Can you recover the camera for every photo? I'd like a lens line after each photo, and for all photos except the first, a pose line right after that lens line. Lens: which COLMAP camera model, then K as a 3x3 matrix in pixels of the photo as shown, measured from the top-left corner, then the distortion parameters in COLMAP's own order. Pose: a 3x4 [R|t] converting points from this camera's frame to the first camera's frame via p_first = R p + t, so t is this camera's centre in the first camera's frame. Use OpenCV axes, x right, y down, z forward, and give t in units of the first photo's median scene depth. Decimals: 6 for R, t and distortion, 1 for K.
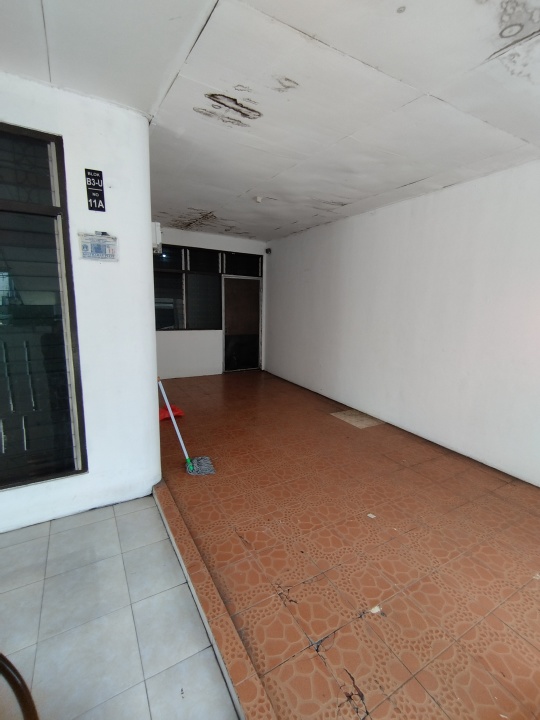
lens RADIAL K [[337.3, 0, 270.0], [0, 337.3, 360.0], [0, 0, 1]] dist [-0.018596, 0.011516]
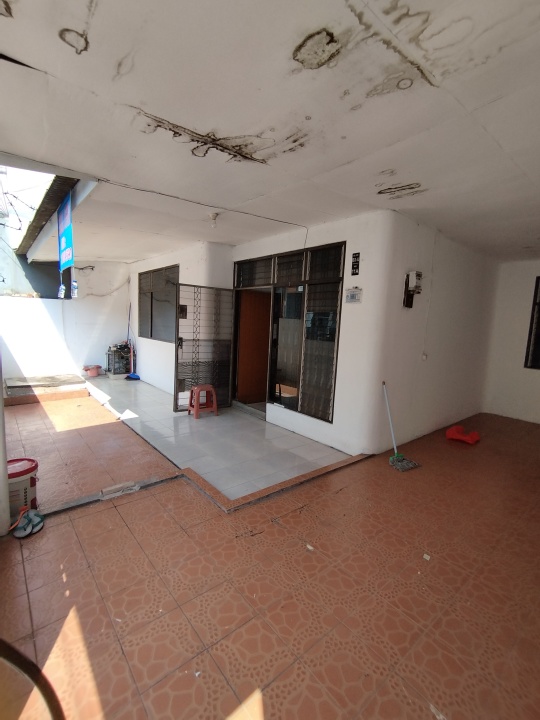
lens RADIAL K [[327.6, 0, 270.0], [0, 327.6, 360.0], [0, 0, 1]] dist [0.001963, -0.000791]
pose [[0.175293, 0.102119, -0.979206, 1.133350], [-0.212609, 0.975064, 0.063627, -0.029122], [0.961285, 0.197034, 0.192634, 0.333875]]
